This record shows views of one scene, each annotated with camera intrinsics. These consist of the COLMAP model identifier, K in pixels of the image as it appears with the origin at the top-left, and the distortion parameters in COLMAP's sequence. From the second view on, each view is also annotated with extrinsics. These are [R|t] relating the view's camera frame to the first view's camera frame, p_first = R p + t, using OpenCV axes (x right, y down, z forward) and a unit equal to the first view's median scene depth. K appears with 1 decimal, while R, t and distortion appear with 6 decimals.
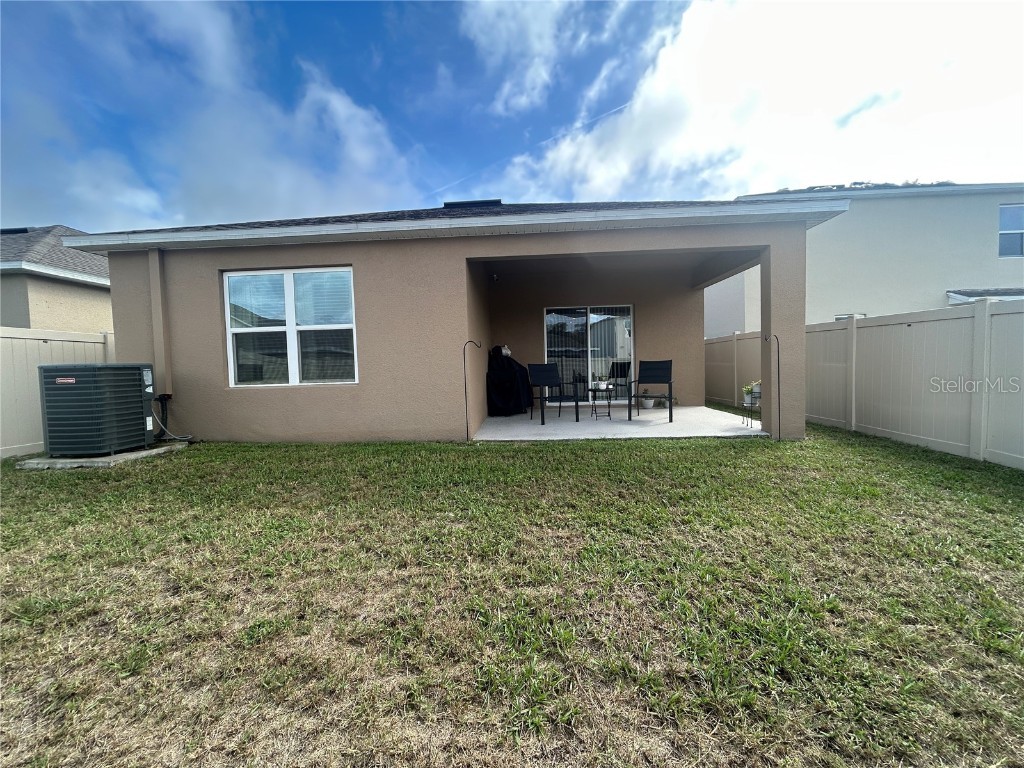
lens RADIAL K [[414.0, 0, 512.0], [0, 414.0, 384.0], [0, 0, 1]] dist [0.001152, 0.000293]
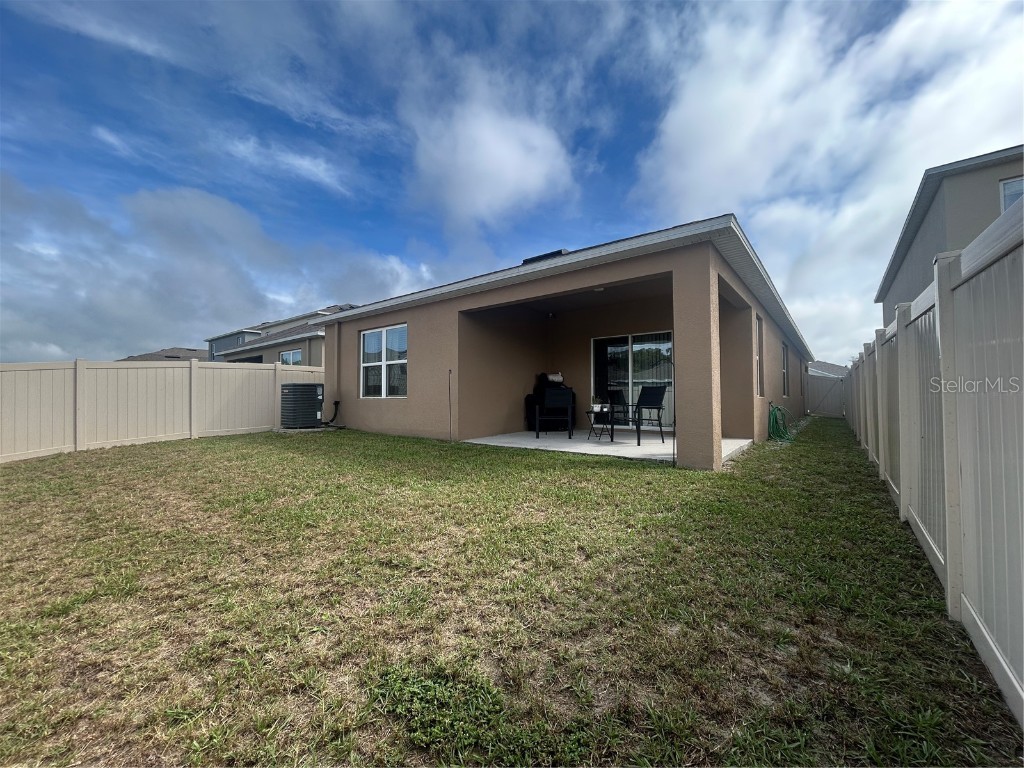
lens RADIAL K [[414.0, 0, 512.0], [0, 414.0, 384.0], [0, 0, 1]] dist [0.001152, 0.000293]
pose [[0.814887, 0.005638, -0.579592, 0.812845], [-0.048752, 0.997076, -0.058845, 0.019184], [0.577565, 0.076208, 0.812780, -0.020786]]
